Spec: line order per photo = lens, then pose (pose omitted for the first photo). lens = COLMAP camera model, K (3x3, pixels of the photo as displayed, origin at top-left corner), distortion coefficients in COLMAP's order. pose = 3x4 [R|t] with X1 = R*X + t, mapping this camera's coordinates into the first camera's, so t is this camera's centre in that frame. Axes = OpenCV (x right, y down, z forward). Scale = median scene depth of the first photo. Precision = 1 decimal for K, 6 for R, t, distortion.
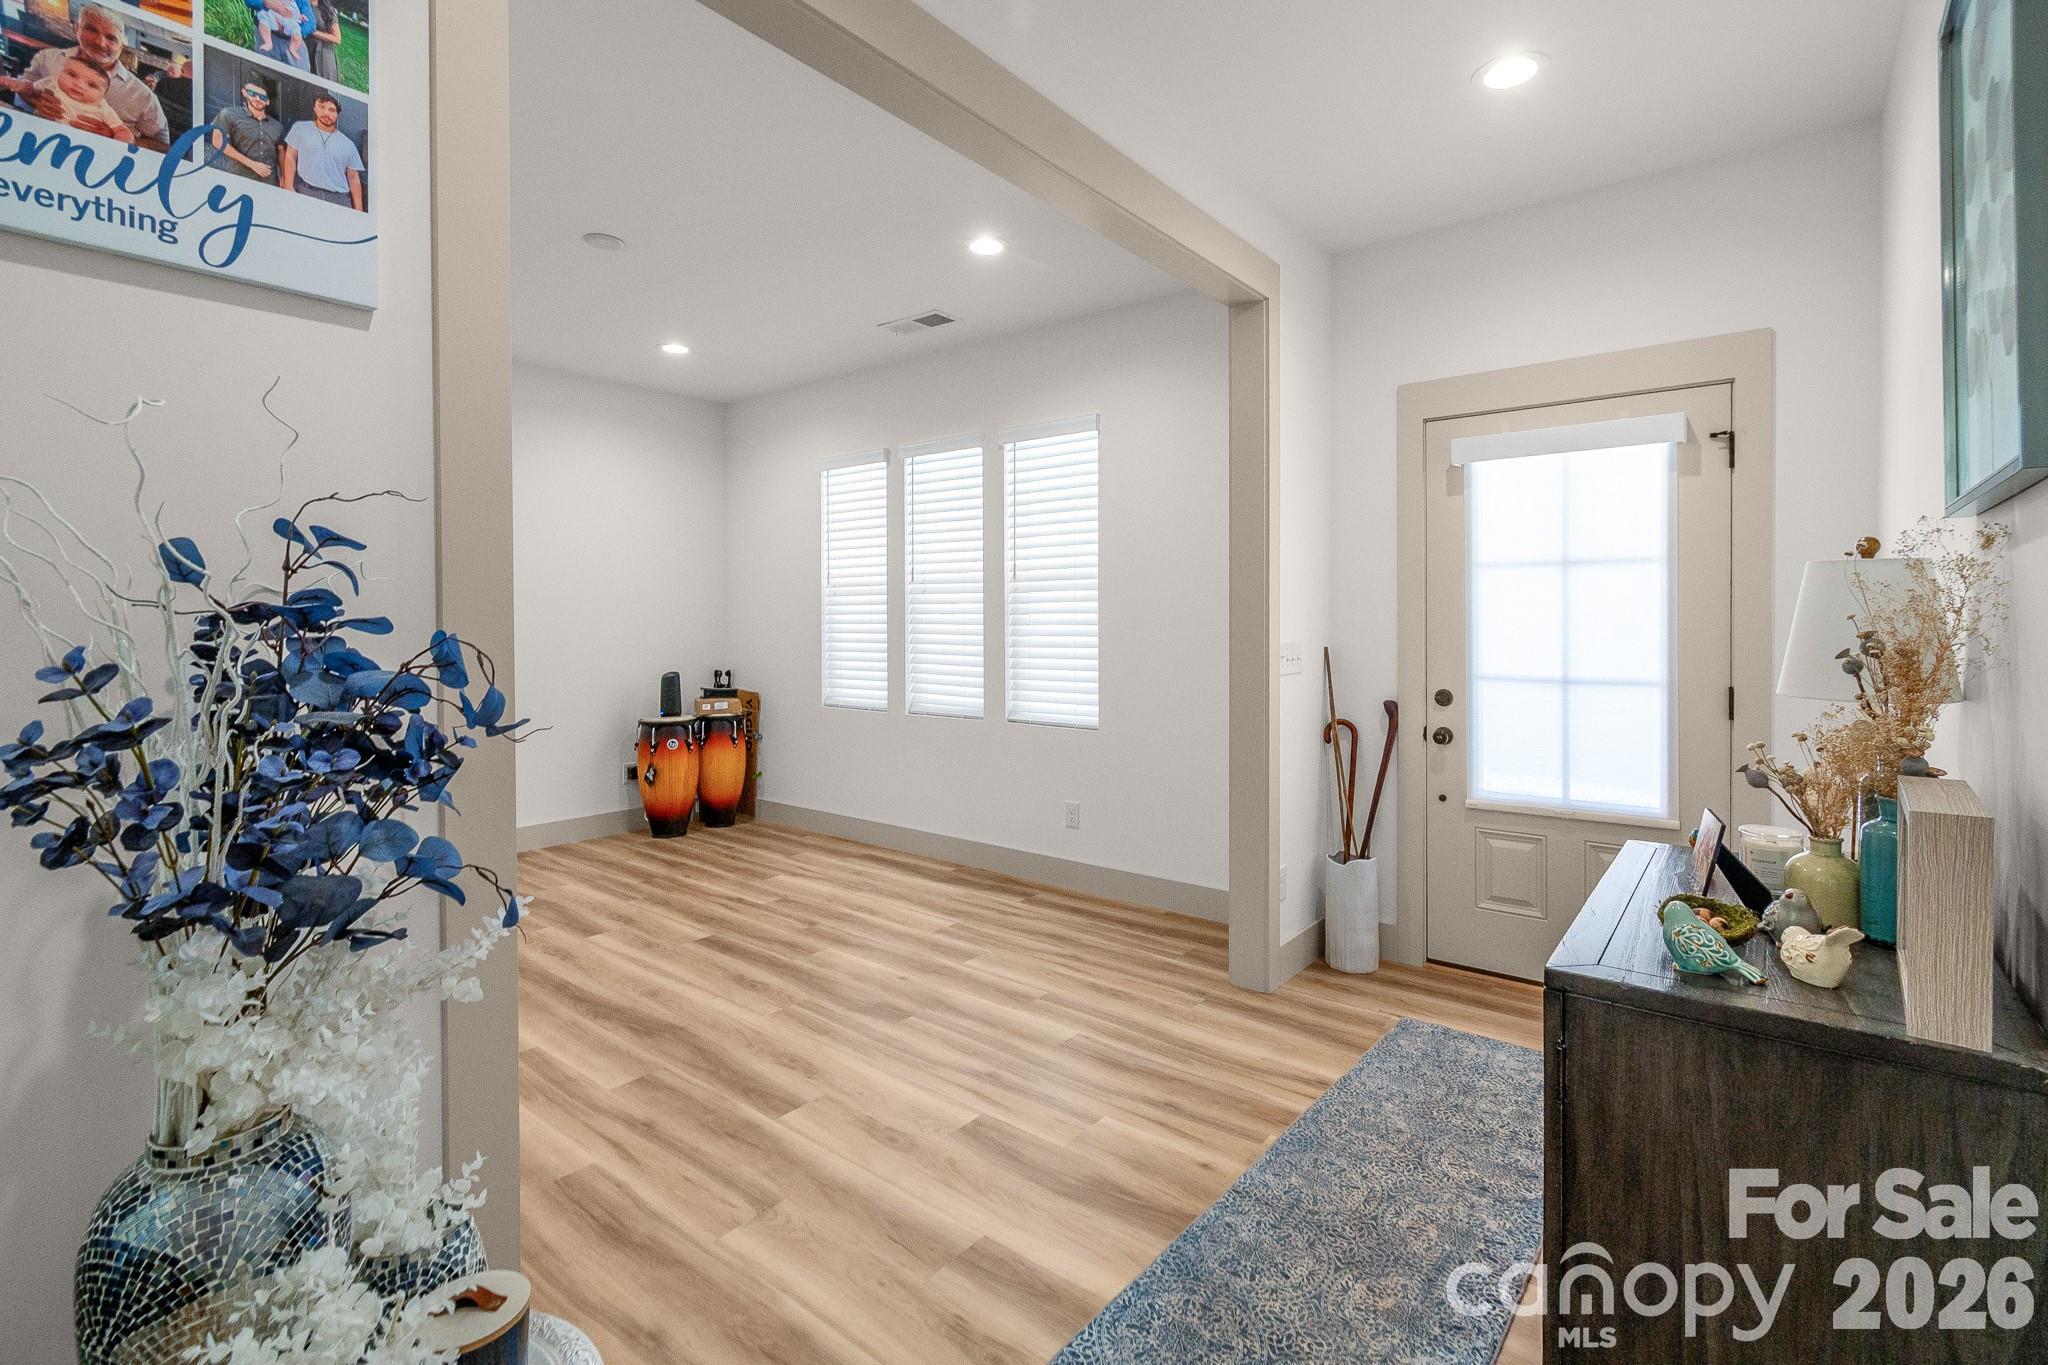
lens RADIAL K [[922.9, 0, 1033.5], [0, 922.9, 625.4], [0, 0, 1]] dist [0.001510, 0.000071]
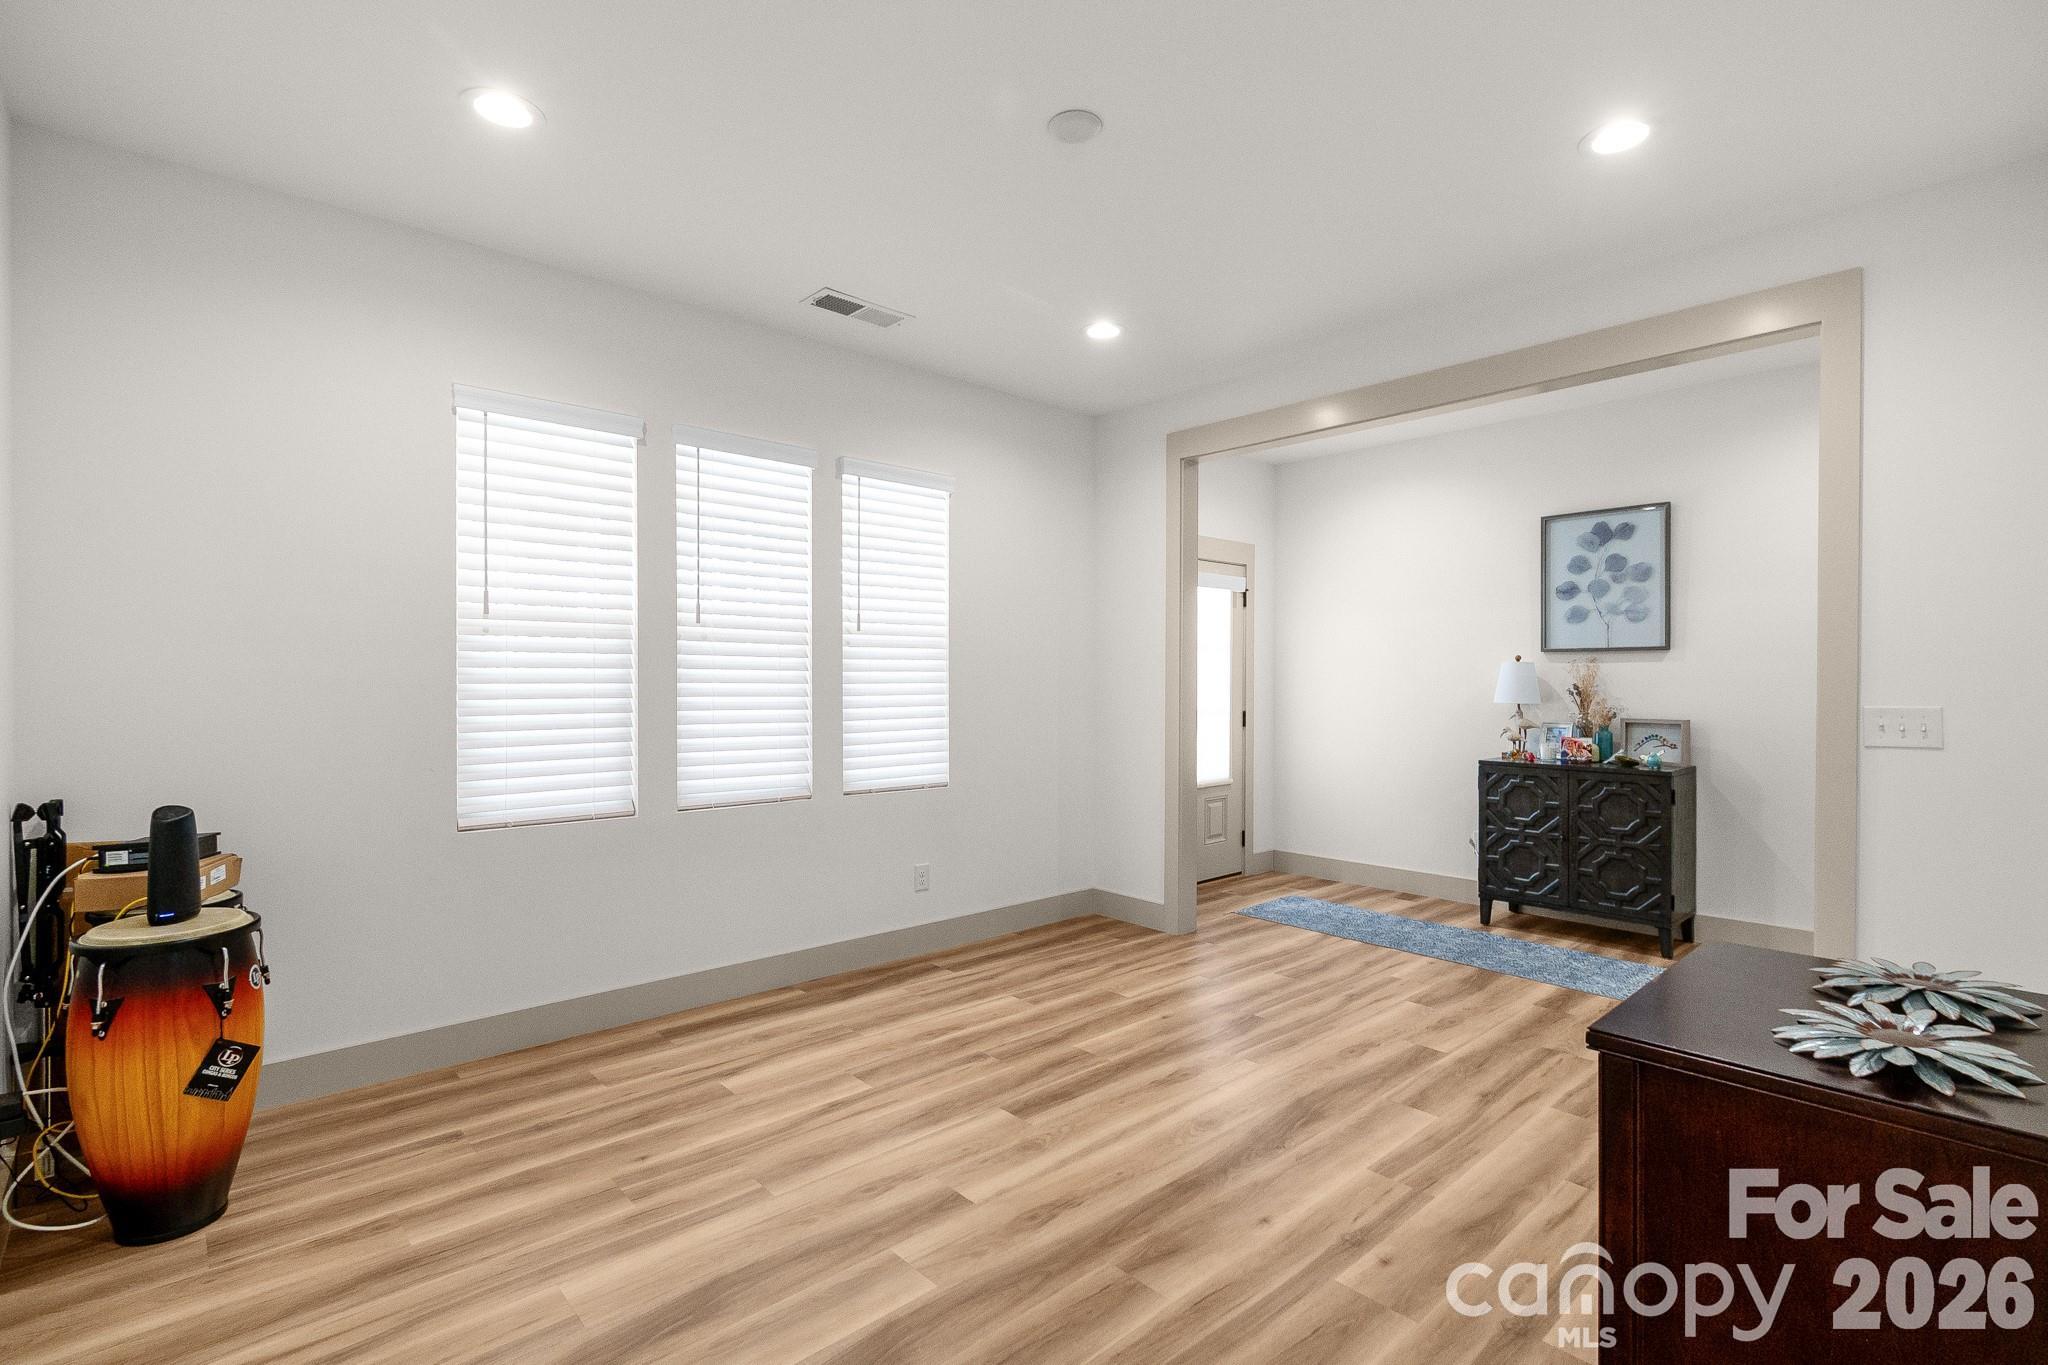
lens RADIAL K [[925.2, 0, 1022.9], [0, 925.2, 675.5], [0, 0, 1]] dist [0.002353, 0.000385]
pose [[0.180824, 0.004346, 0.983506, -1.047498], [0.003144, 0.999983, -0.004996, -0.003338], [-0.983510, 0.003996, 0.180807, 0.834870]]
